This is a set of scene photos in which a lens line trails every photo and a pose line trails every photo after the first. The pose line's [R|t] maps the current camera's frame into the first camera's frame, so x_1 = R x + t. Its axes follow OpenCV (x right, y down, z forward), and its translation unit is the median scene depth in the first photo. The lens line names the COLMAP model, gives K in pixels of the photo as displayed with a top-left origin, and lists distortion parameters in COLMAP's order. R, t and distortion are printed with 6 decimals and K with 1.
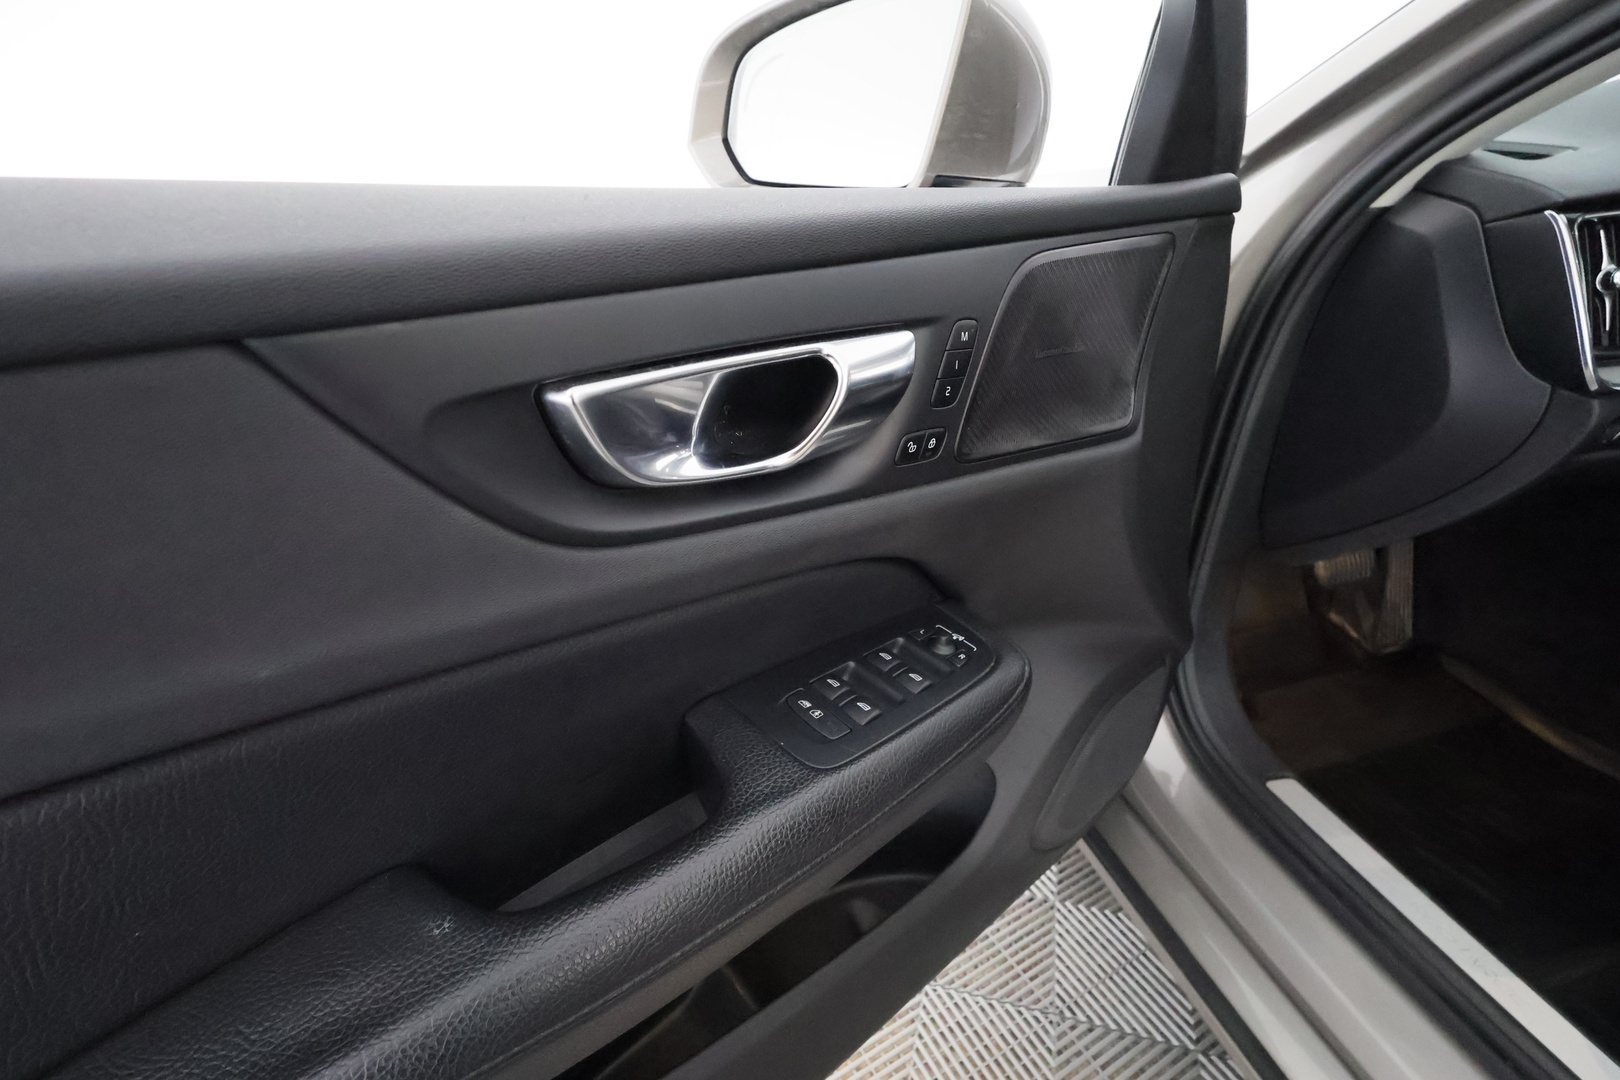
lens RADIAL K [[752.2, 0, 810.0], [0, 752.2, 540.0], [0, 0, 1]] dist [-0.003860, -0.000474]
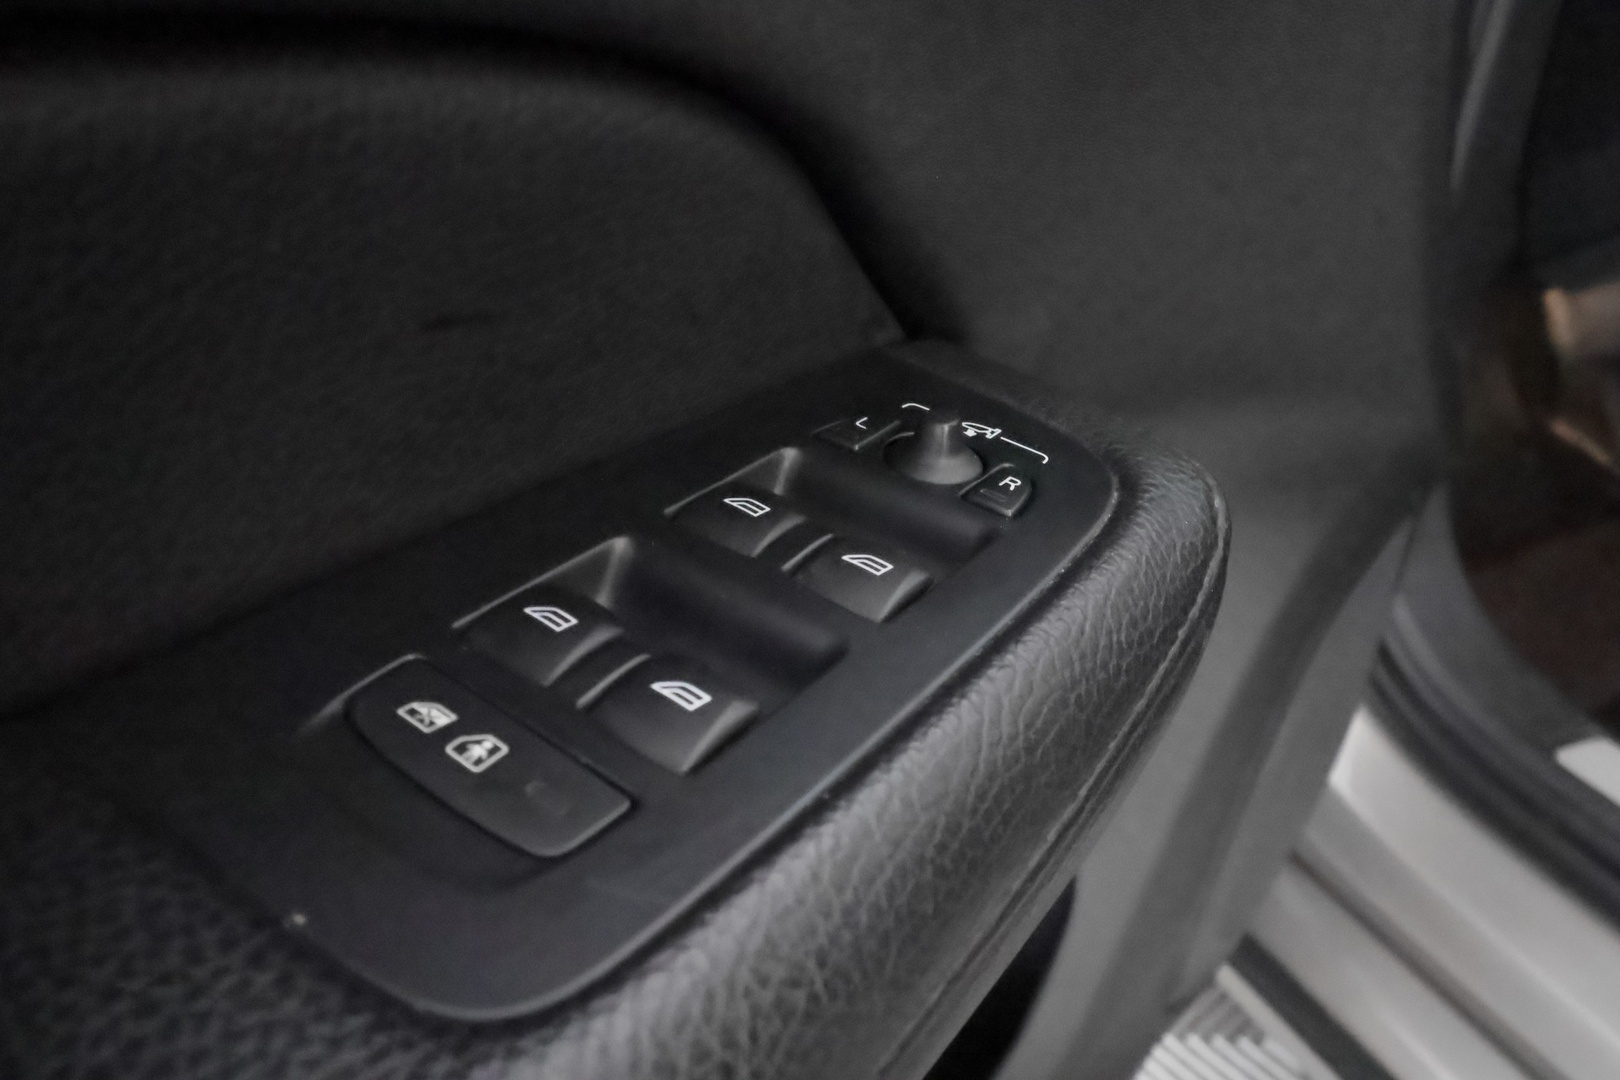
lens RADIAL K [[1343.8, 0, 810.0], [0, 1343.8, 540.0], [0, 0, 1]] dist [0.007383, 0.003060]
pose [[0.981281, -0.107902, 0.159513, 0.045528], [0.092846, 0.990744, 0.099022, 0.125023], [-0.168721, -0.082358, 0.982217, 0.538469]]
